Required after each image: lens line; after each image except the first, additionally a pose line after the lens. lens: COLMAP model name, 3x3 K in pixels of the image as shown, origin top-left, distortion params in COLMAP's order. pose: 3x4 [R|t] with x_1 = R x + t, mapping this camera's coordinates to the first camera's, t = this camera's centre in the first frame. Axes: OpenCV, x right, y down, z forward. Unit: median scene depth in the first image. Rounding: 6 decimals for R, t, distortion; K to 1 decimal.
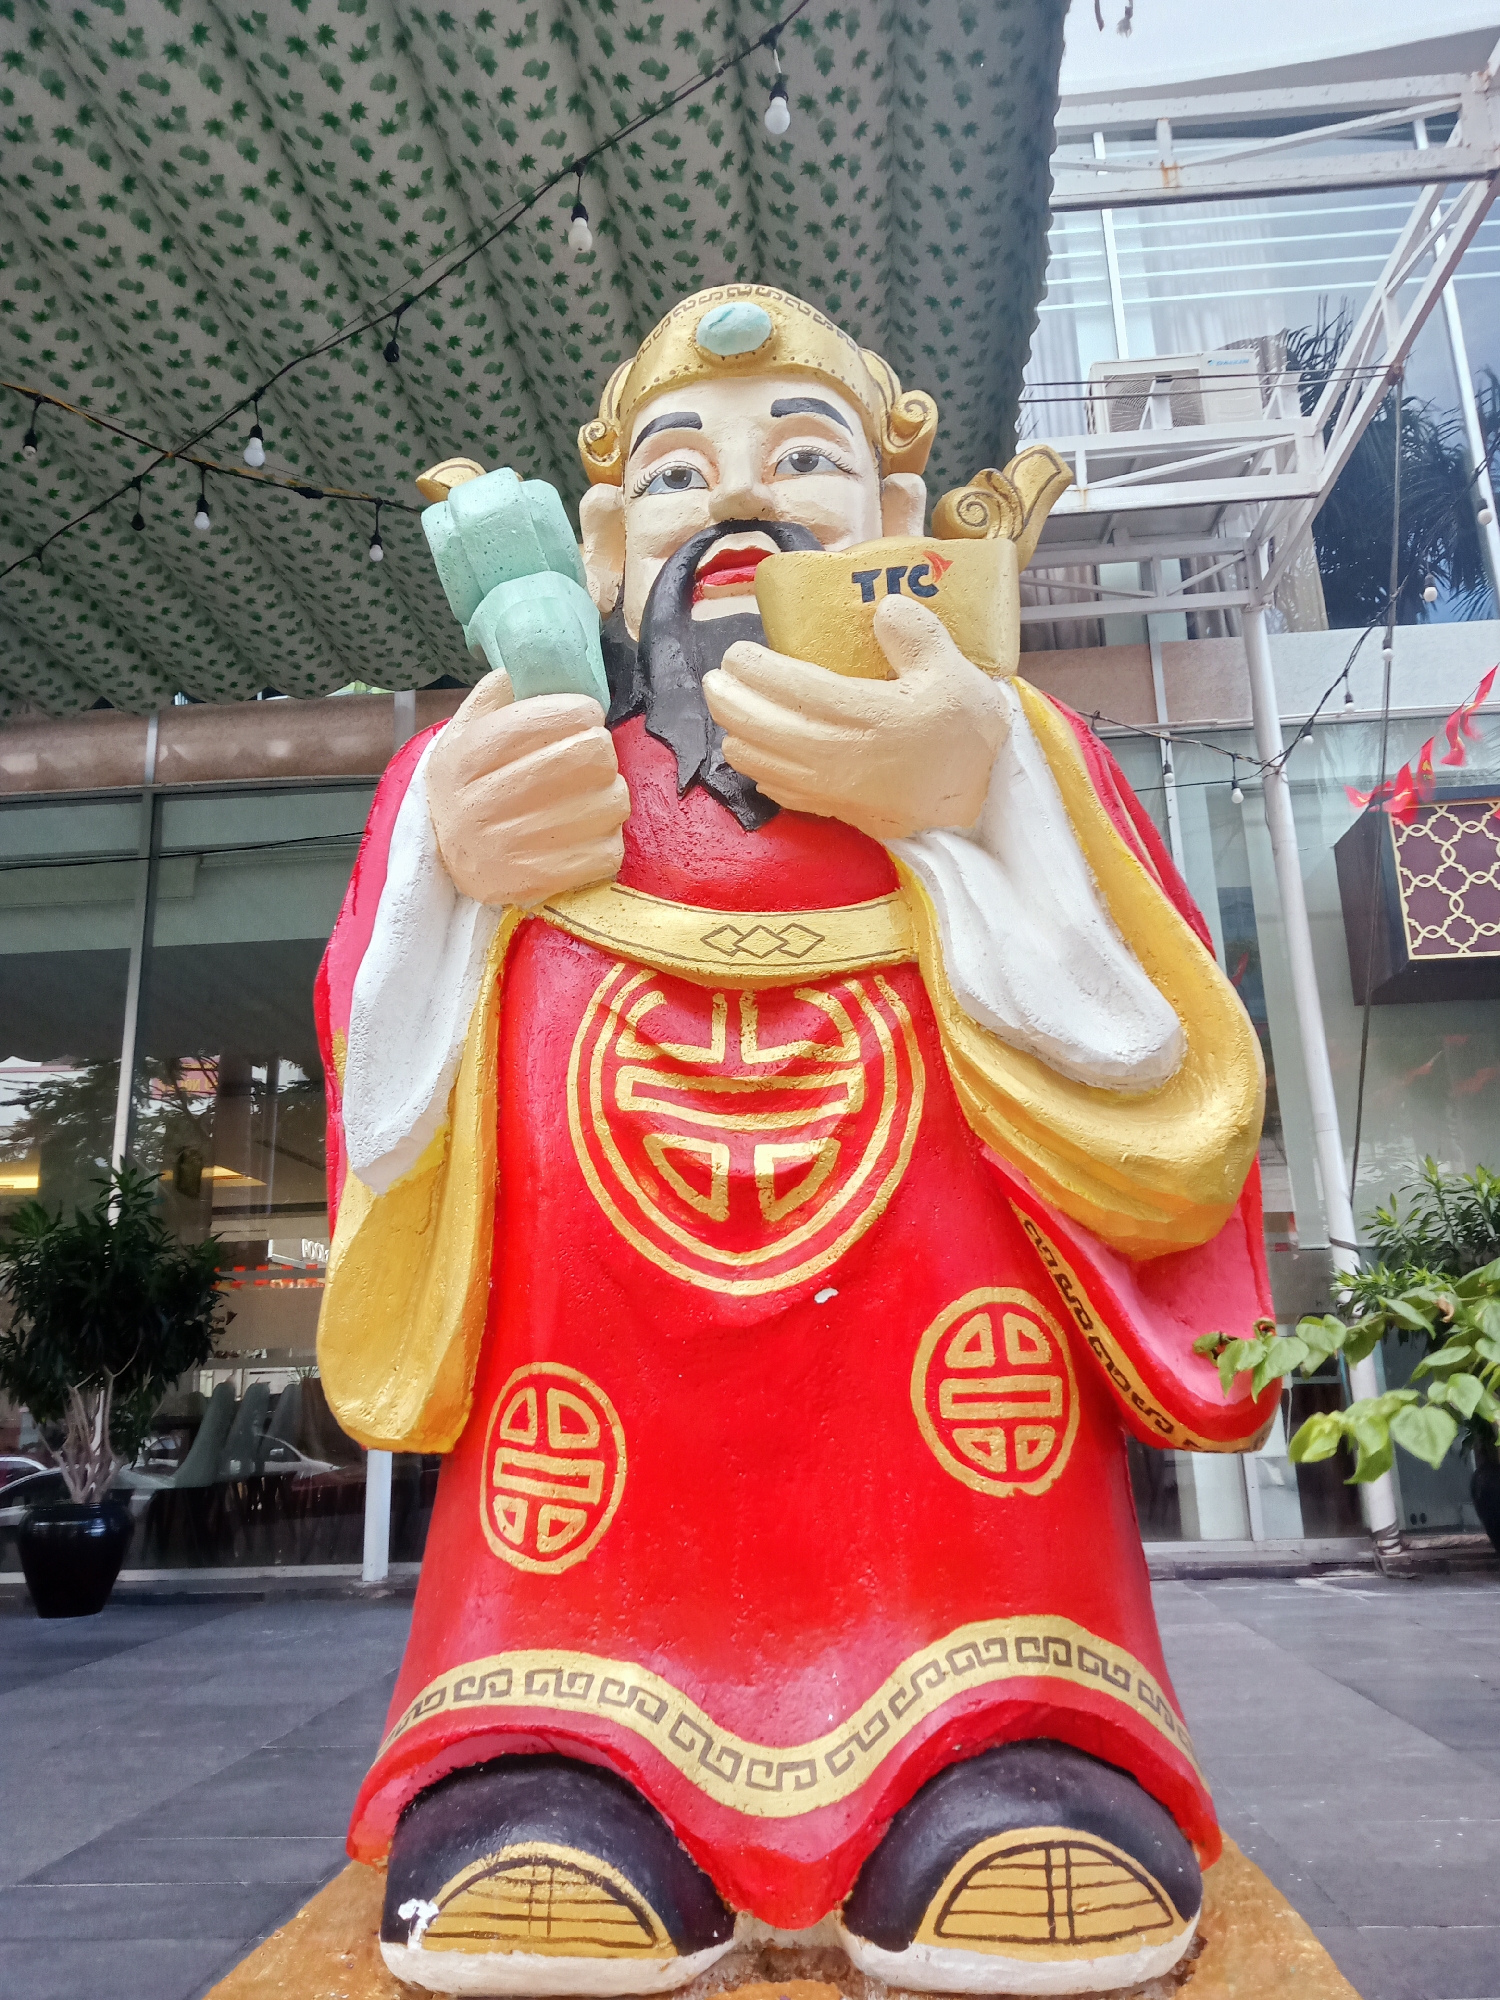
lens RADIAL K [[1499.7, 0, 750.0], [0, 1499.7, 1000.0], [0, 0, 1]] dist [0.095747, -0.172136]
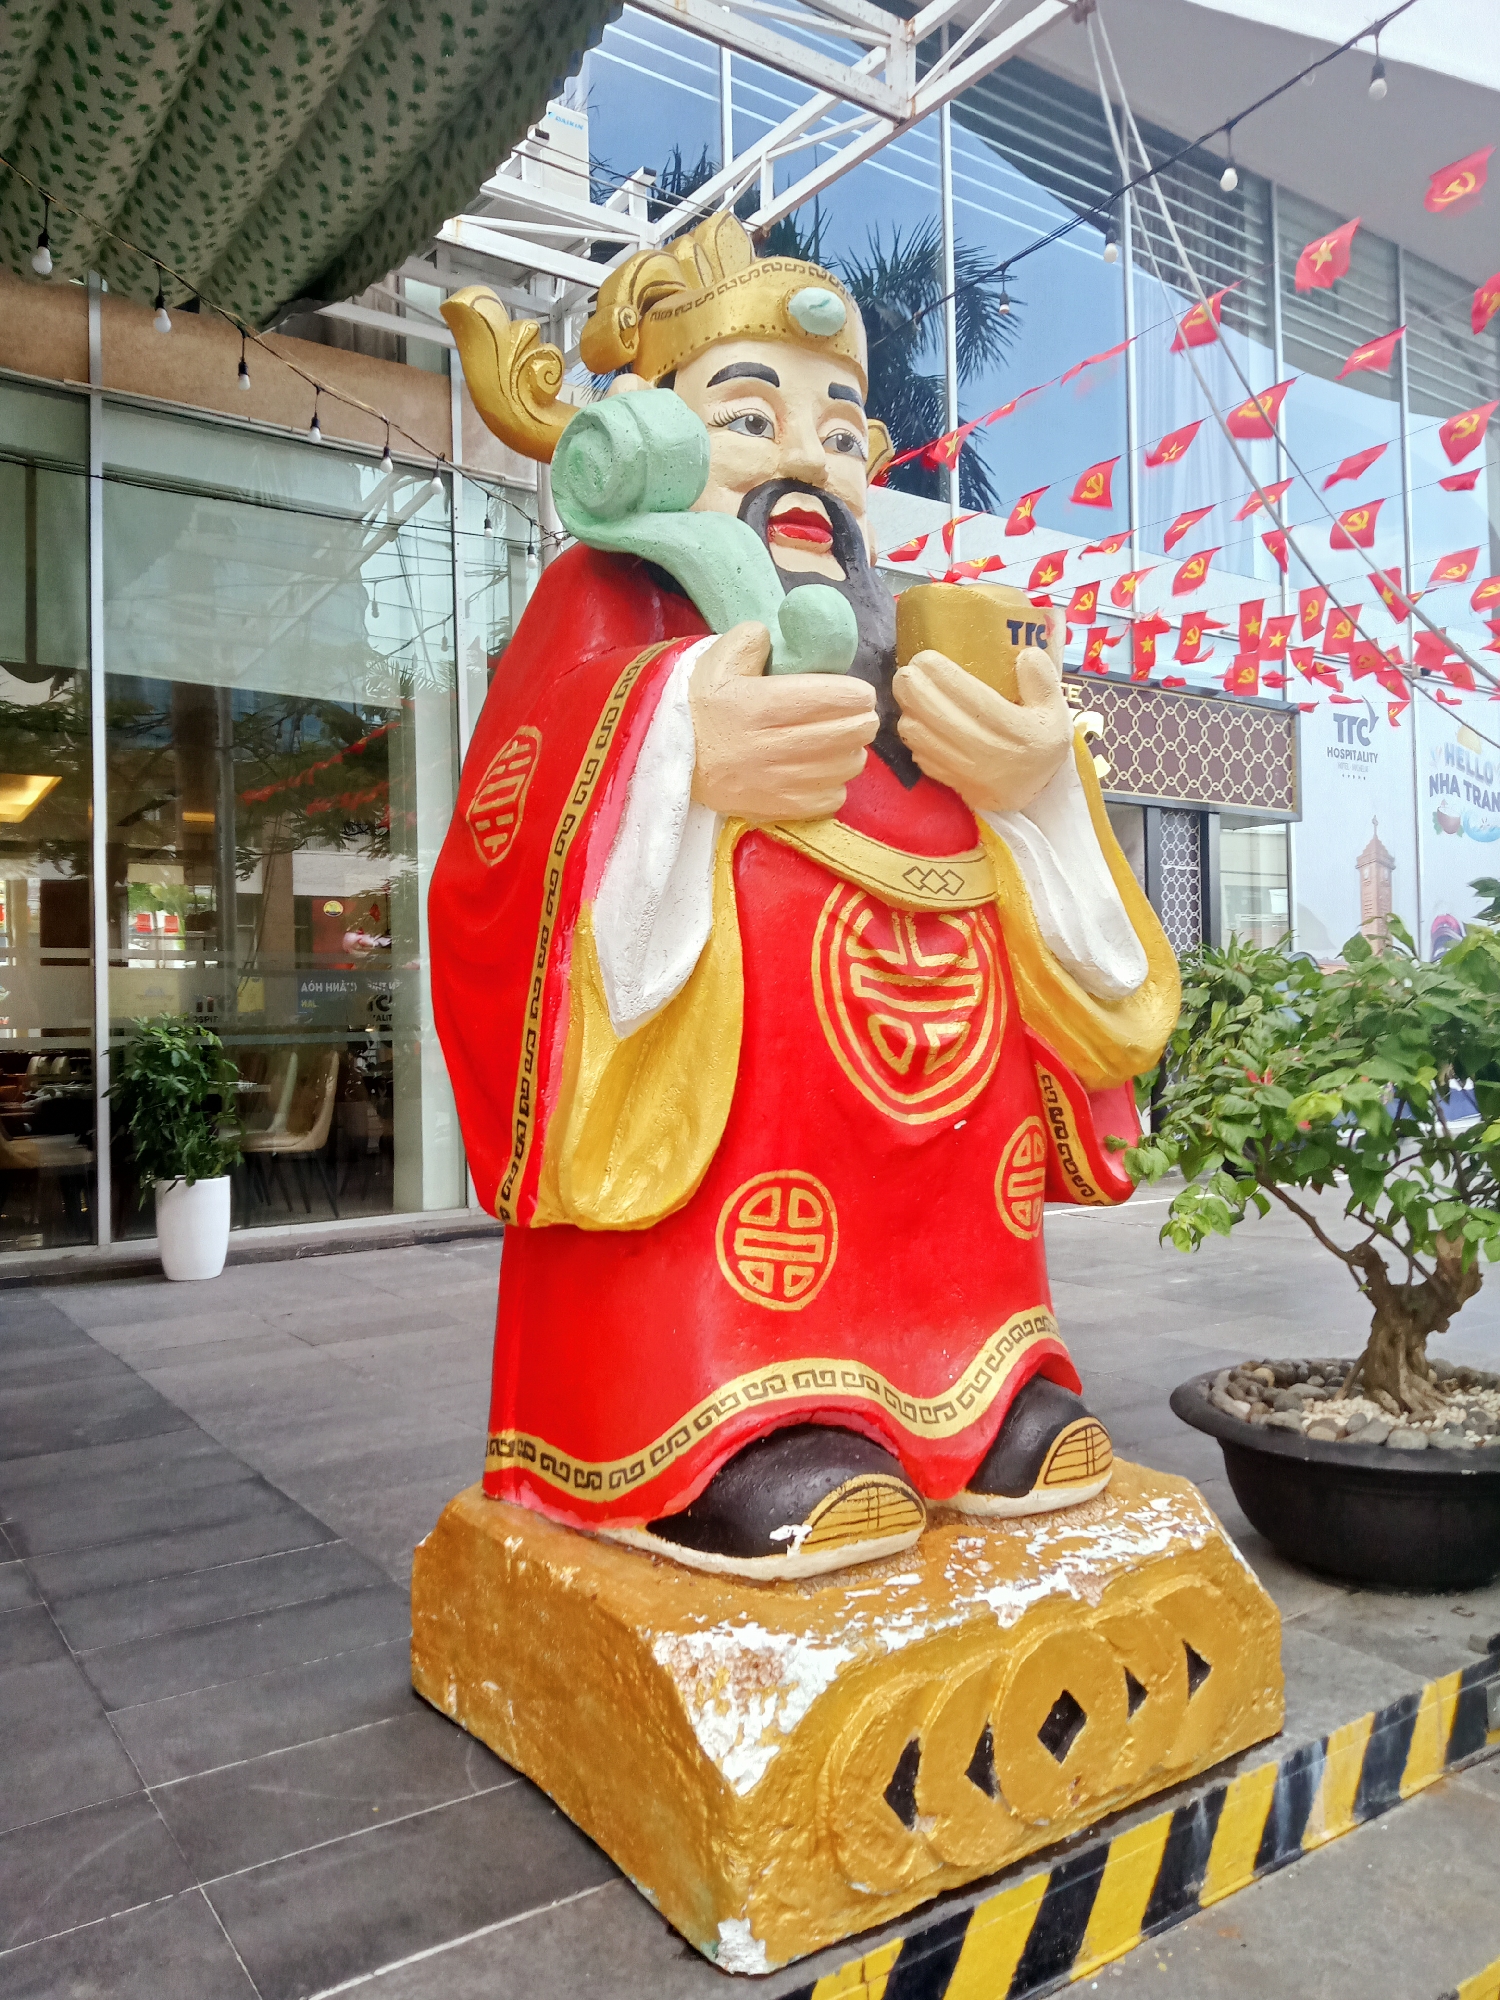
lens RADIAL K [[1499.7, 0, 750.0], [0, 1499.7, 1000.0], [0, 0, 1]] dist [0.095747, -0.172136]
pose [[0.768158, 0.028978, 0.639604, -1.075963], [-0.173709, 0.970938, 0.164634, -0.138953], [-0.616245, -0.237570, 0.750868, 0.011009]]
